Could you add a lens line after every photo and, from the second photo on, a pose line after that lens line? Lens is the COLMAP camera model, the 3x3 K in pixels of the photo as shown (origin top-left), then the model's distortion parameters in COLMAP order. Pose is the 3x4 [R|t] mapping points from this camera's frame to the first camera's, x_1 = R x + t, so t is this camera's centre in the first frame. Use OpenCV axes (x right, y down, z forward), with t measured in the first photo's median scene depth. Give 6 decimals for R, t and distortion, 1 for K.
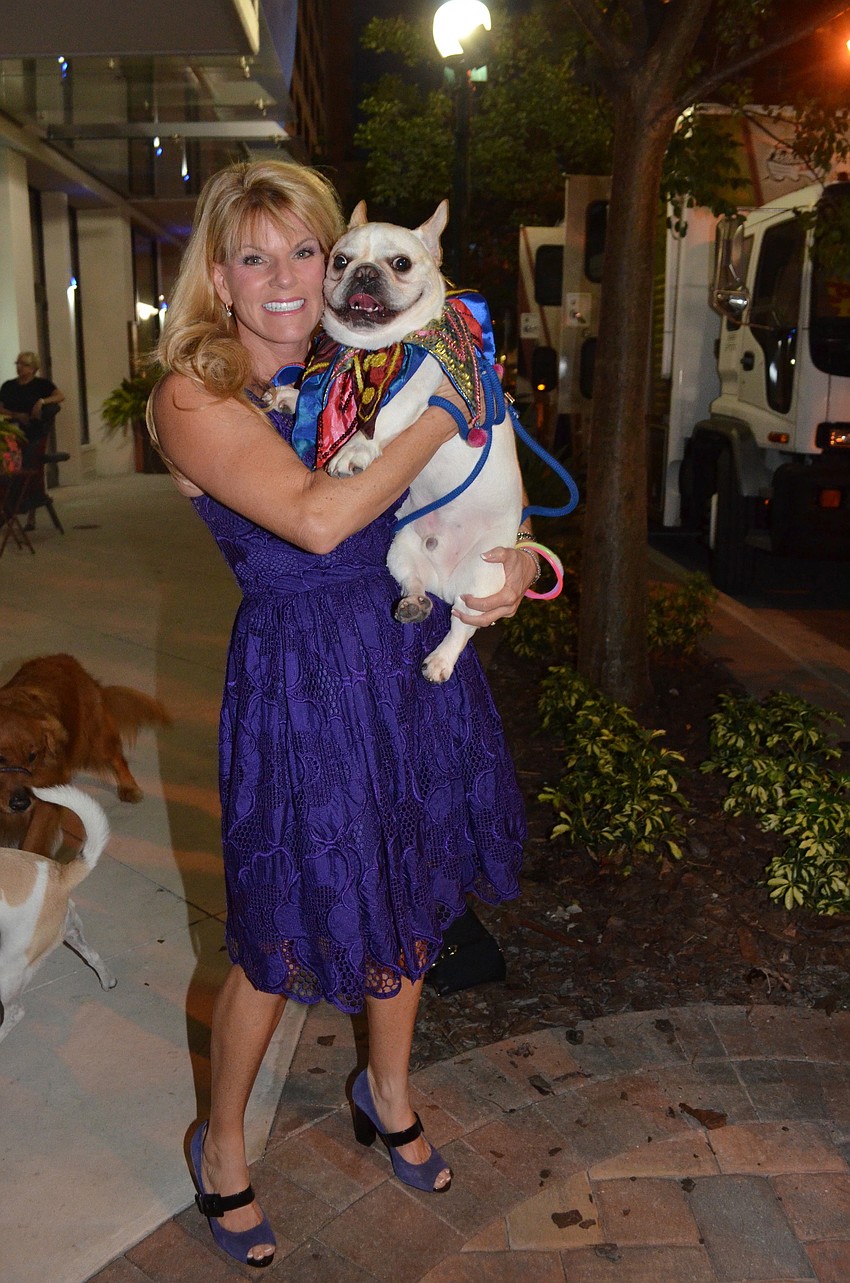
lens RADIAL K [[1055.1, 0, 425.0], [0, 1055.1, 641.5], [0, 0, 1]] dist [-0.090374, 0.005213]
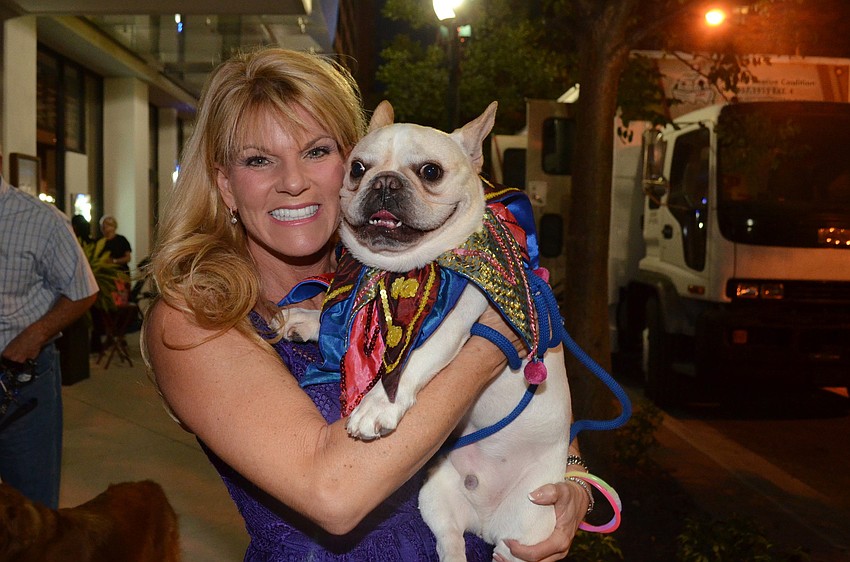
lens RADIAL K [[699.0, 0, 446.9], [0, 699.0, 280.6], [0, 0, 1]] dist [-0.090374, 0.005213]
pose [[0.999211, 0.003073, 0.039588, -0.010540], [0.003871, 0.984714, -0.174137, -0.050925], [-0.039518, 0.174153, 0.983925, 0.134692]]
